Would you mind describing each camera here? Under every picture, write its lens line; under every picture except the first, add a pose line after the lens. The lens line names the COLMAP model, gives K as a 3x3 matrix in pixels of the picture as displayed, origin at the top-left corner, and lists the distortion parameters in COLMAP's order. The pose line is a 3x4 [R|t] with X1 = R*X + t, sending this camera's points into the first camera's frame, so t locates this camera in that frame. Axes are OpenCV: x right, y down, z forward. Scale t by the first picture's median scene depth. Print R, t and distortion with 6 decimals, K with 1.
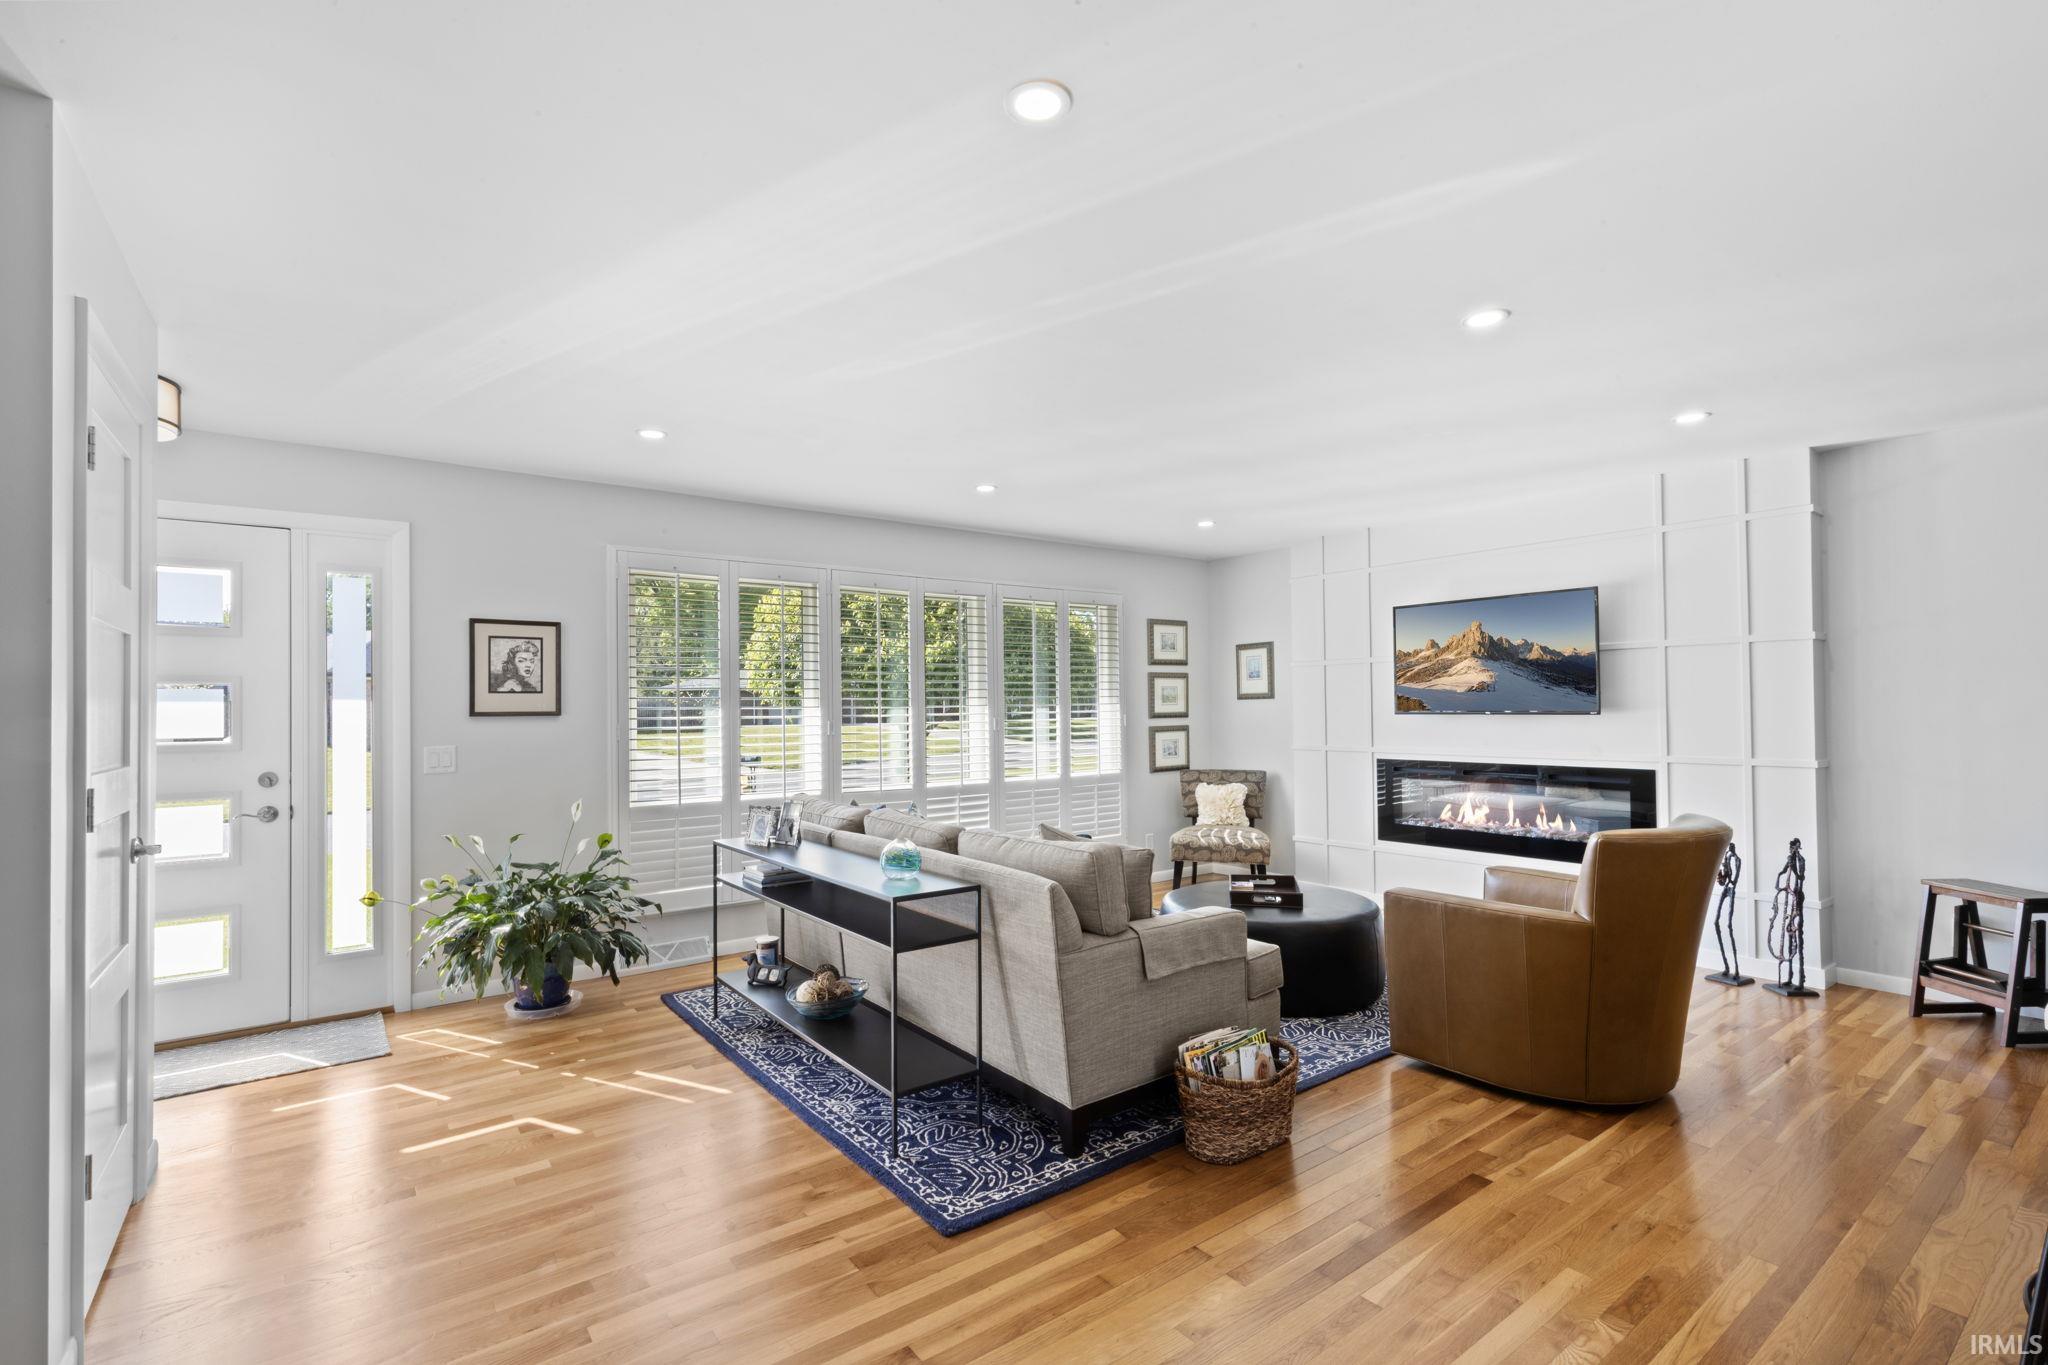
lens RADIAL K [[929.7, 0, 1017.2], [0, 929.7, 688.9], [0, 0, 1]] dist [0.008913, -0.000407]
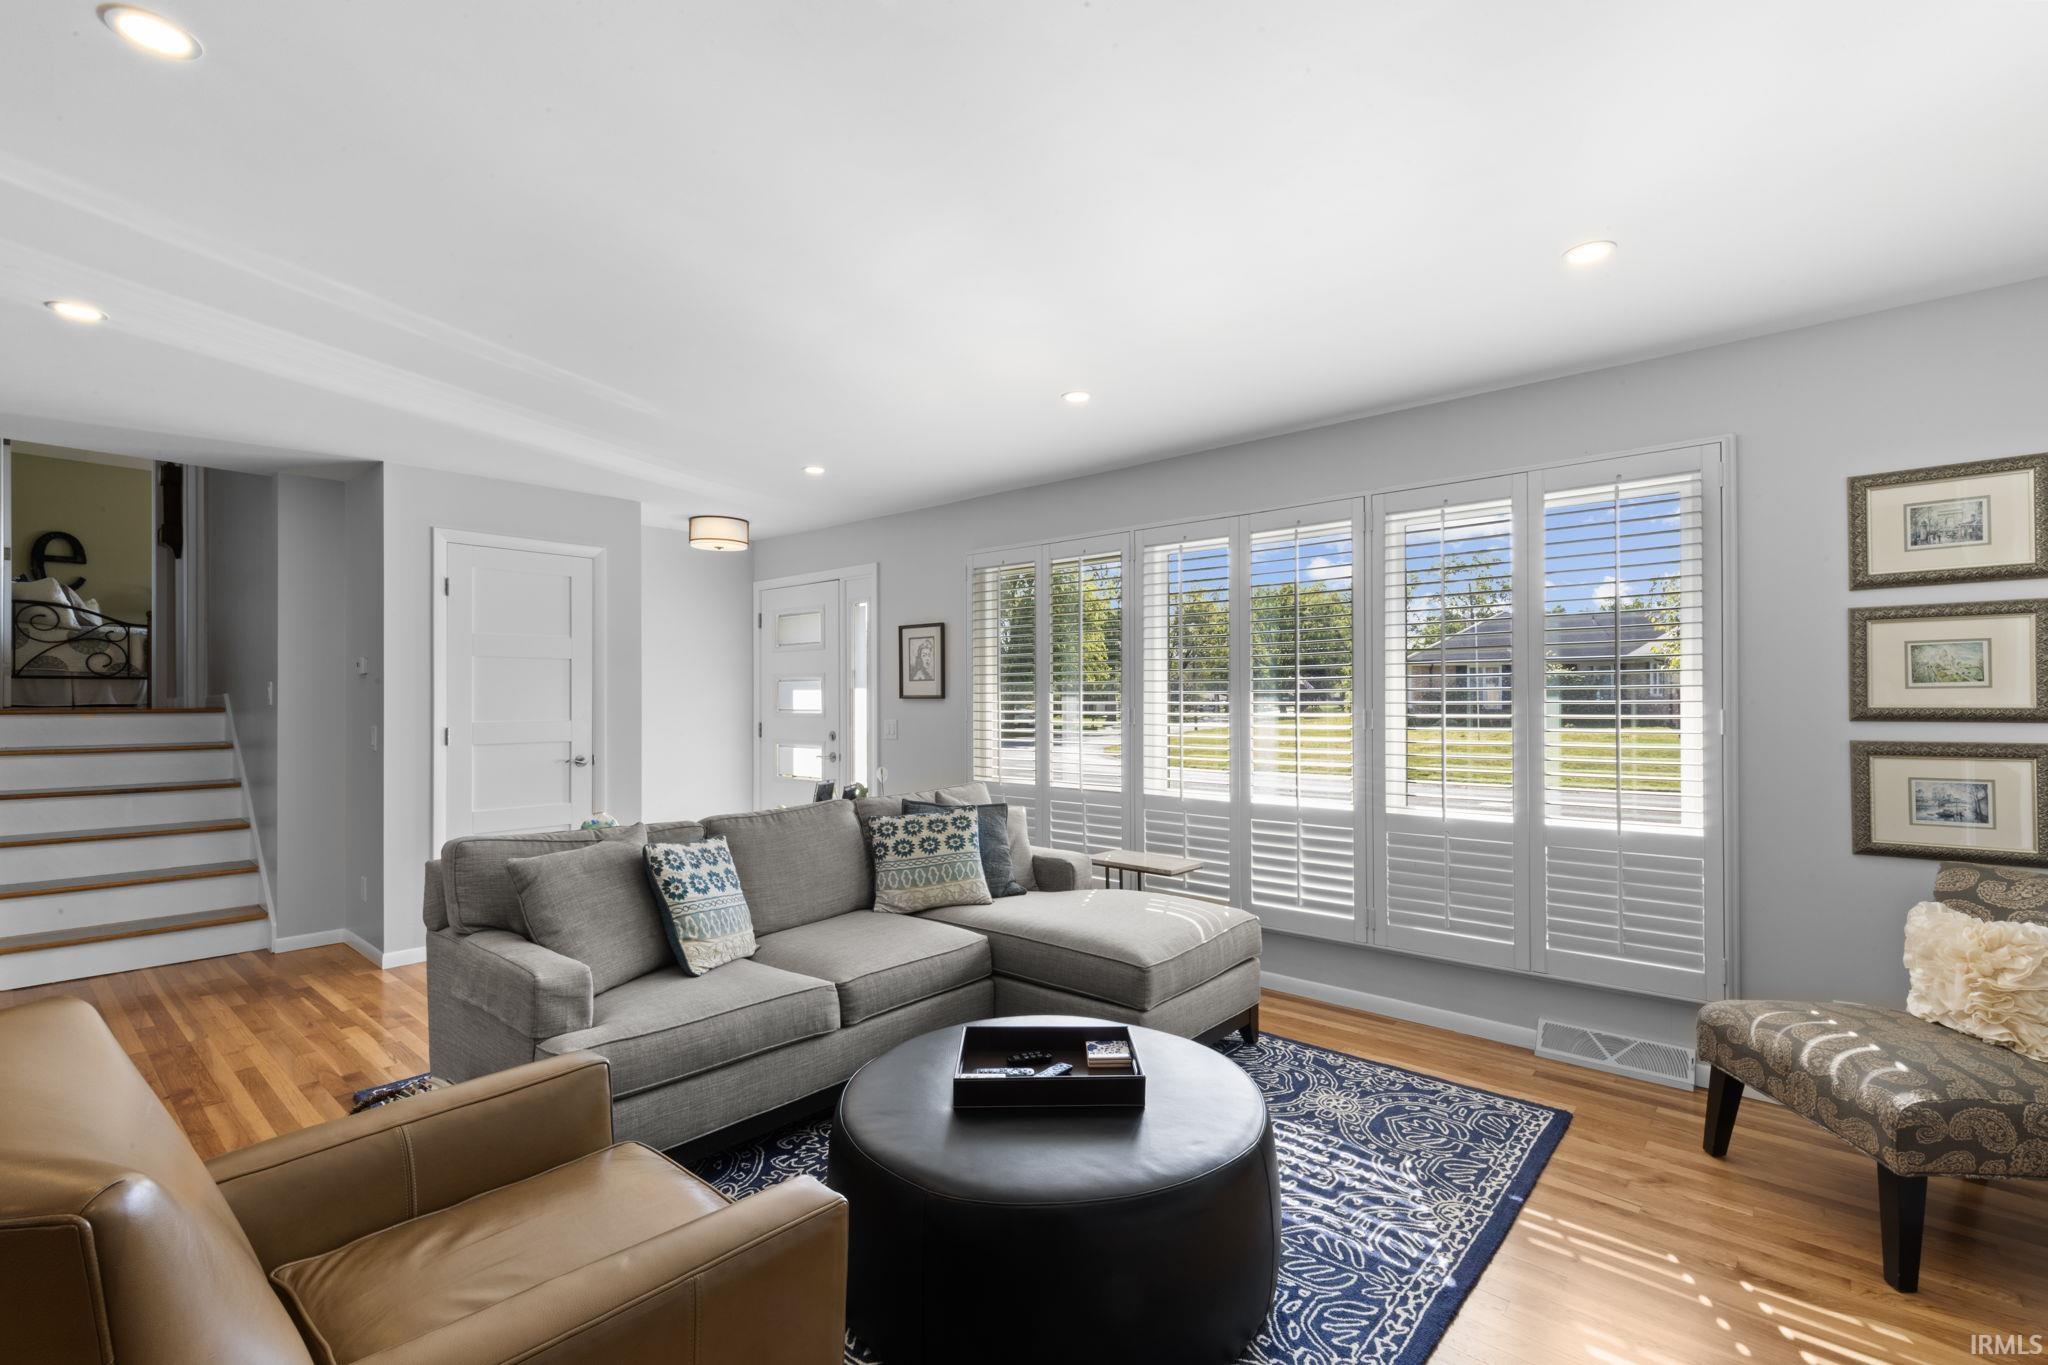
lens RADIAL K [[921.9, 0, 1023.1], [0, 921.9, 689.6], [0, 0, 1]] dist [0.010335, -0.000585]
pose [[0.203867, 0.000454, -0.978999, 0.724364], [0.020042, 0.999788, 0.004637, 0.013232], [0.978793, -0.020566, 0.203814, 0.862078]]
